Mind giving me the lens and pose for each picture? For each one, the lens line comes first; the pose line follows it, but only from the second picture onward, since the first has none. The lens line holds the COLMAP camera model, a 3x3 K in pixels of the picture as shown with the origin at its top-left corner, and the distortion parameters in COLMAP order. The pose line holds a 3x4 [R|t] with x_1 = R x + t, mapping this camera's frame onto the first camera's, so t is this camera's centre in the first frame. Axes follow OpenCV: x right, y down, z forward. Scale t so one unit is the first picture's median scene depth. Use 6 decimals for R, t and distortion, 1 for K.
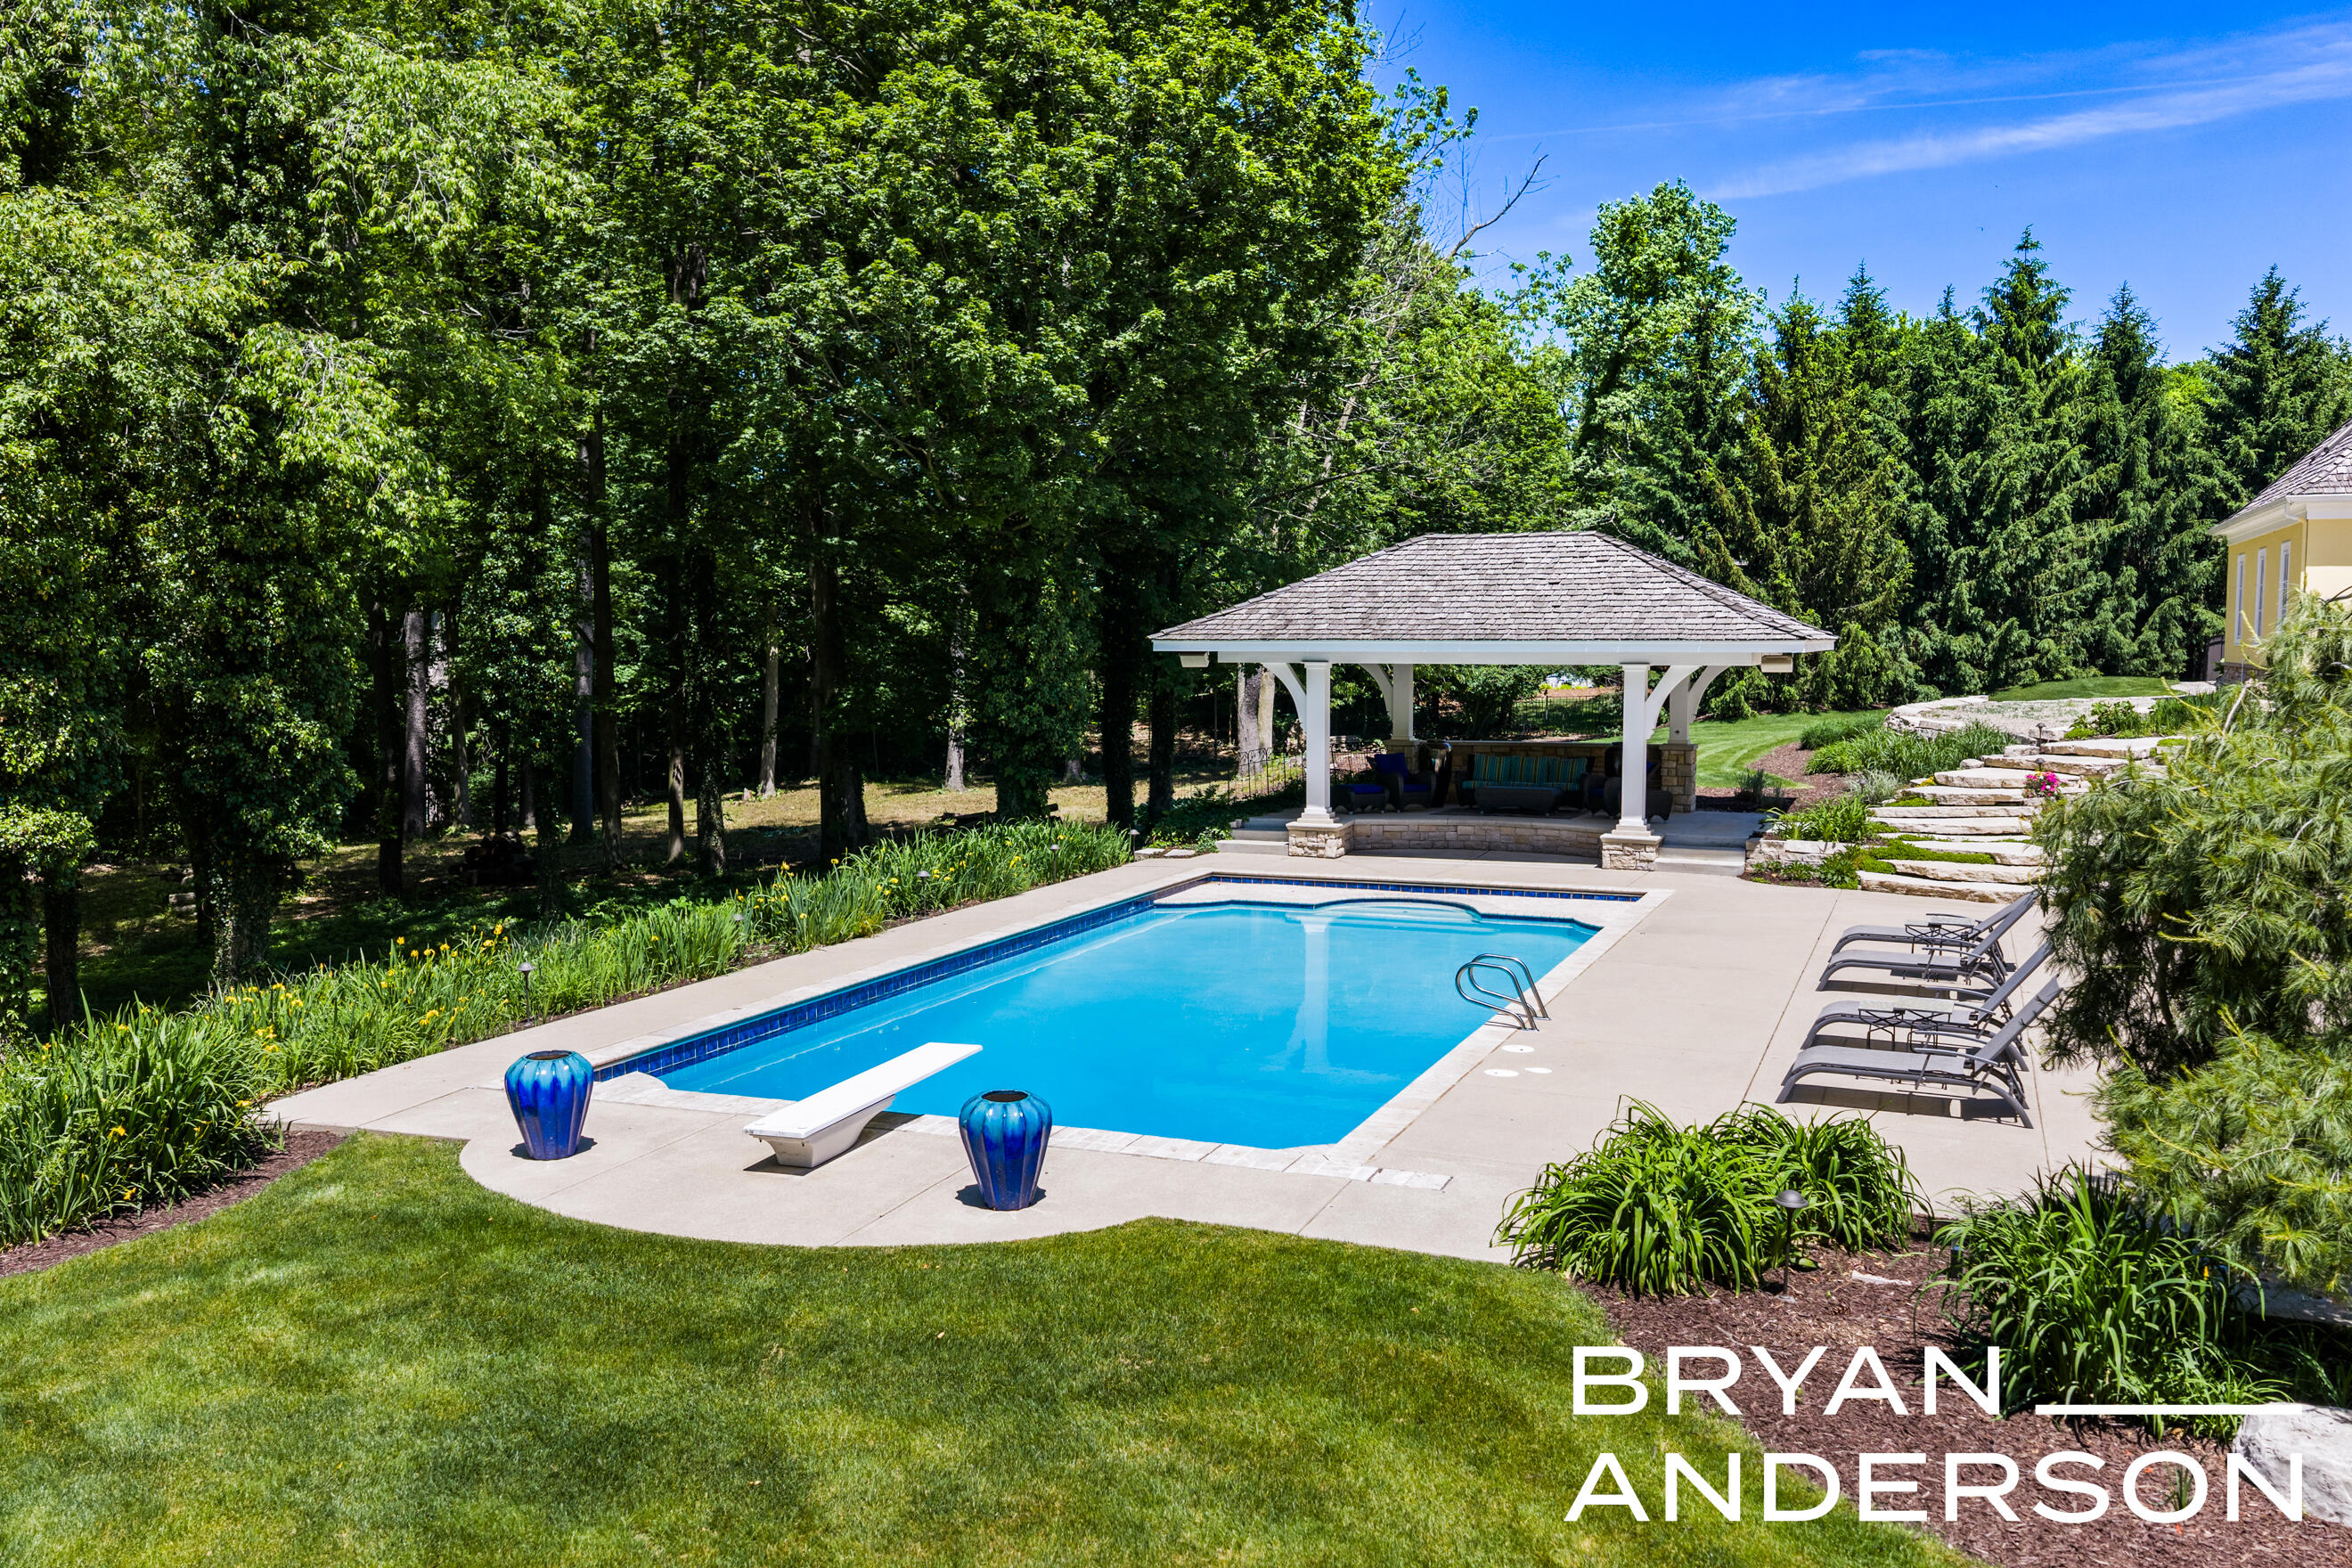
lens RADIAL K [[1960.7, 0, 1184.7], [0, 1960.7, 787.3], [0, 0, 1]] dist [0.018471, -0.031239]
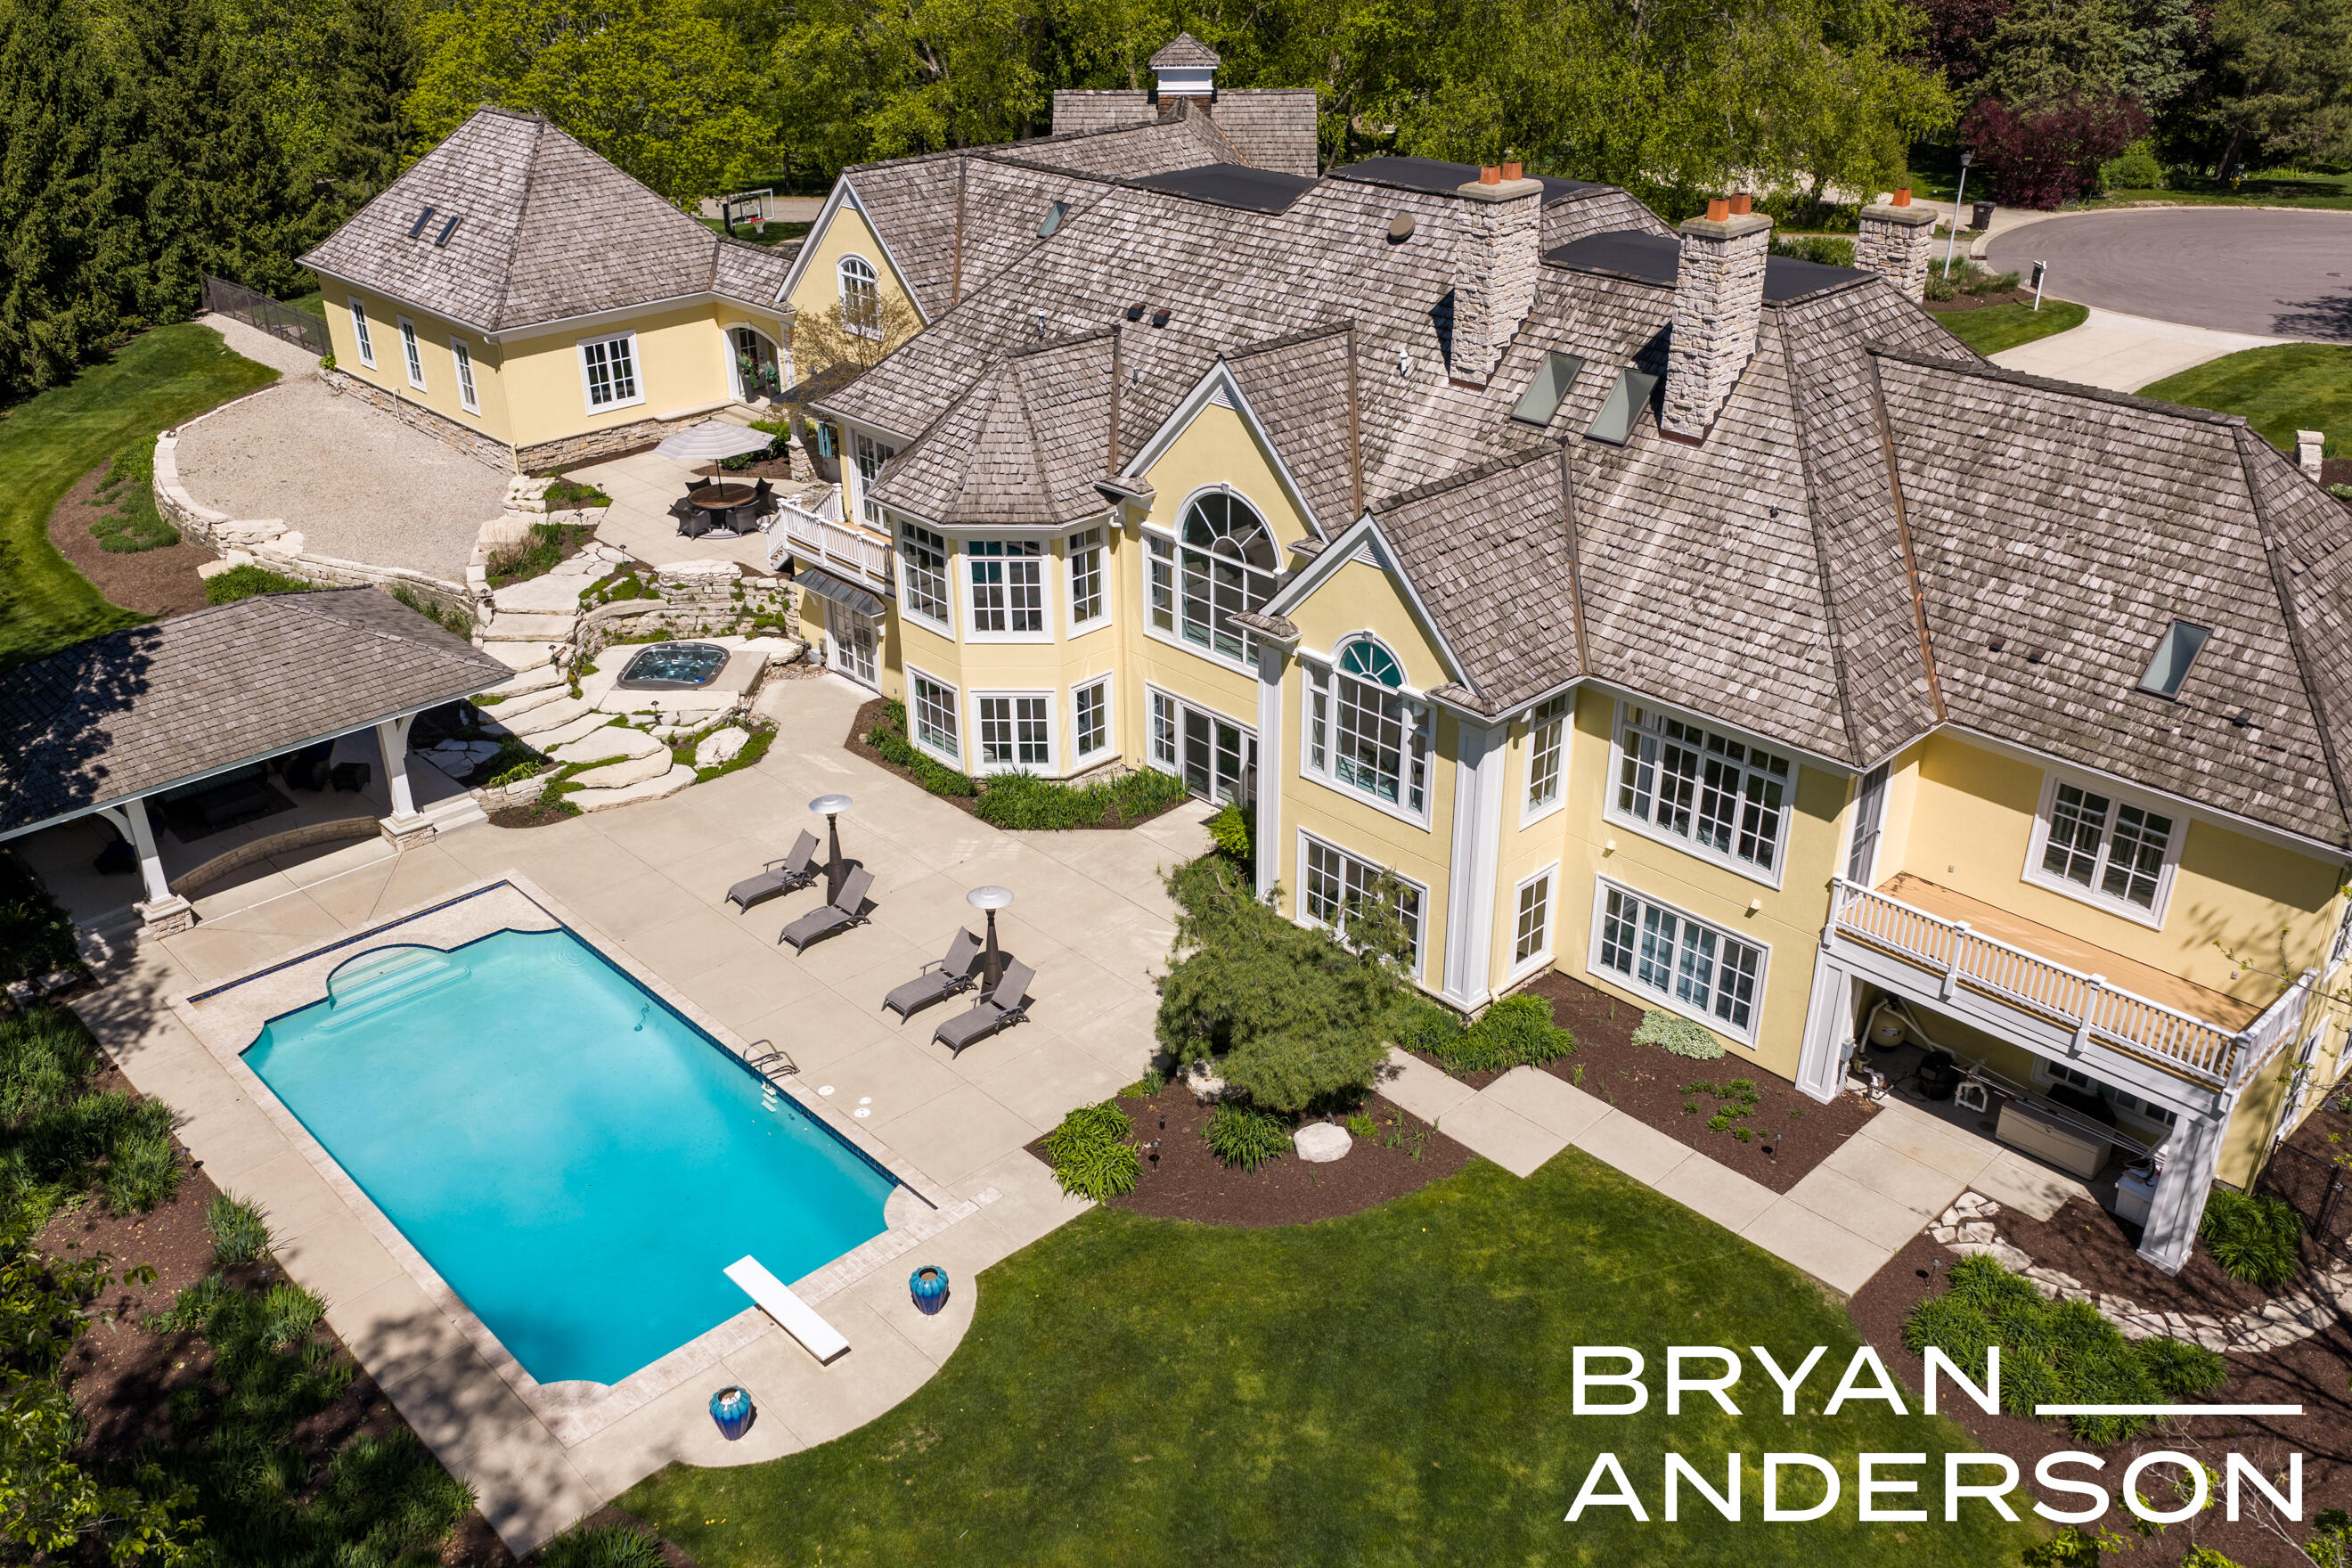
lens RADIAL K [[1944.6, 0, 1184.0], [0, 1944.6, 788.3], [0, 0, 1]] dist [0.030282, -0.062279]
pose [[0.416601, -0.419998, 0.806254, -0.570722], [0.079142, 0.900269, 0.428079, -0.479026], [-0.905638, -0.114529, 0.408293, -0.063147]]
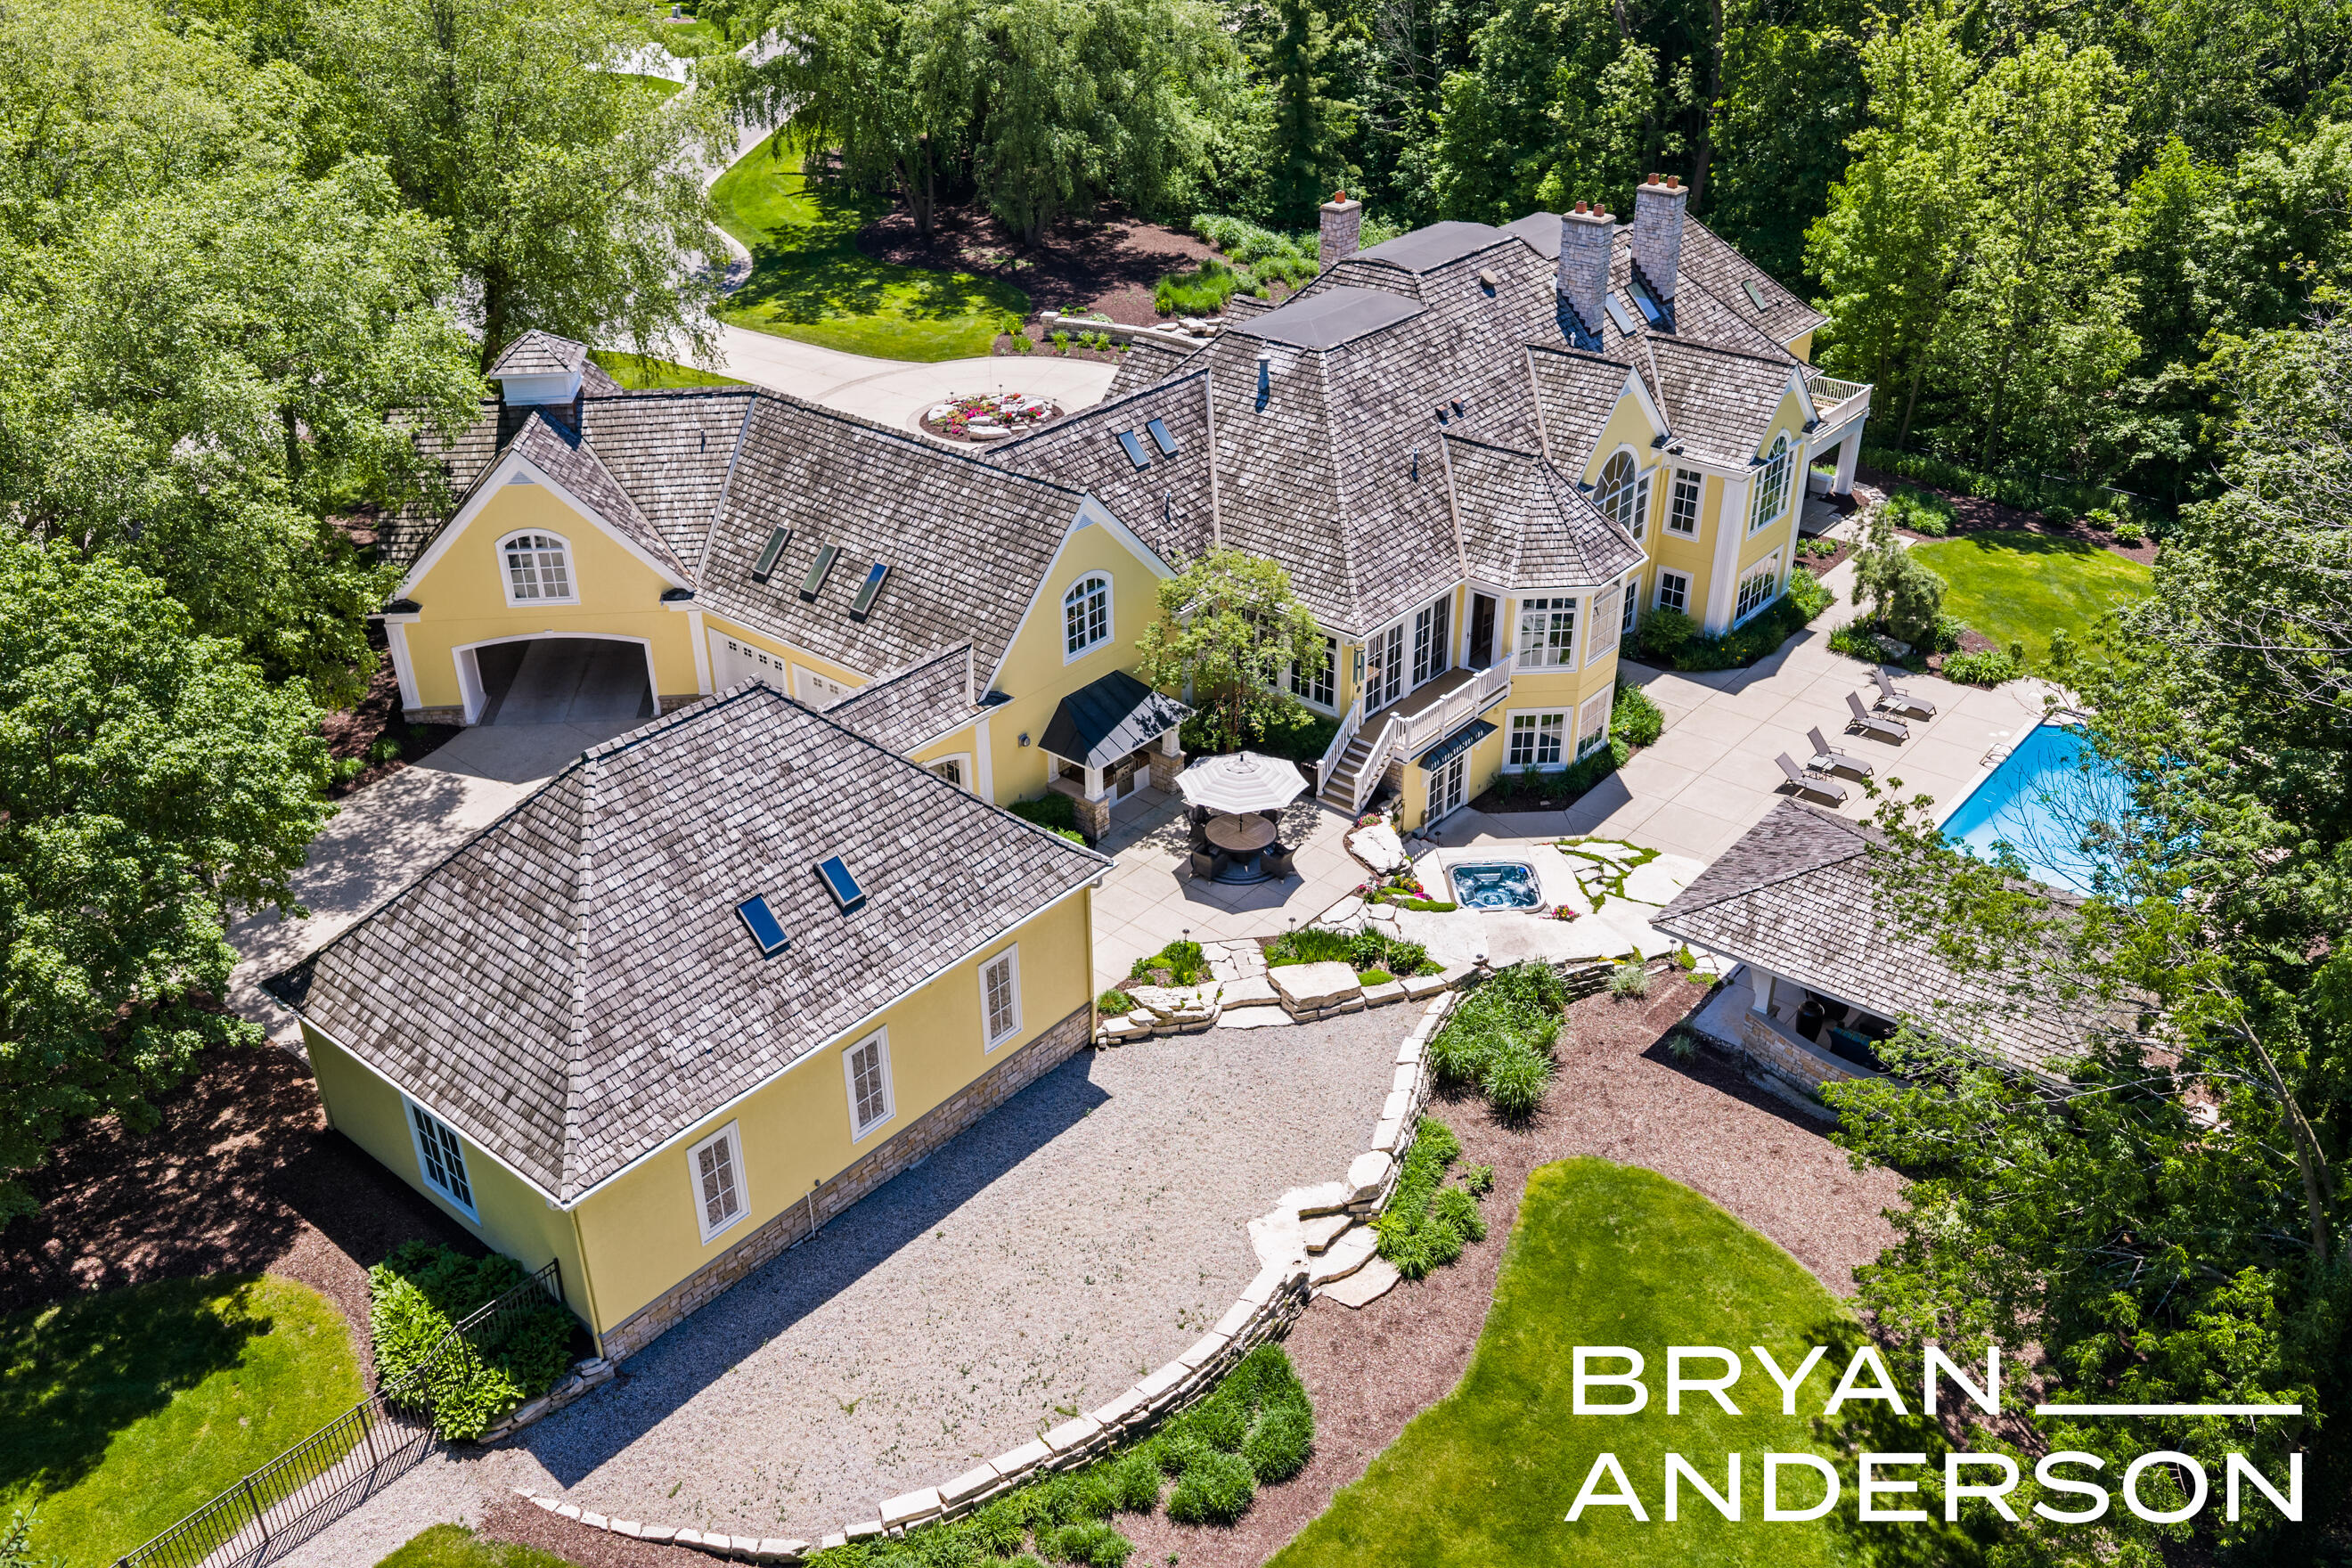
lens RADIAL K [[1940.3, 0, 1183.8], [0, 1940.3, 791.6], [0, 0, 1]] dist [0.046628, -0.114613]
pose [[-0.950681, -0.150342, 0.271300, 0.290979], [0.029221, 0.827375, 0.560889, -0.889110], [-0.308792, 0.541153, -0.782177, 2.074995]]
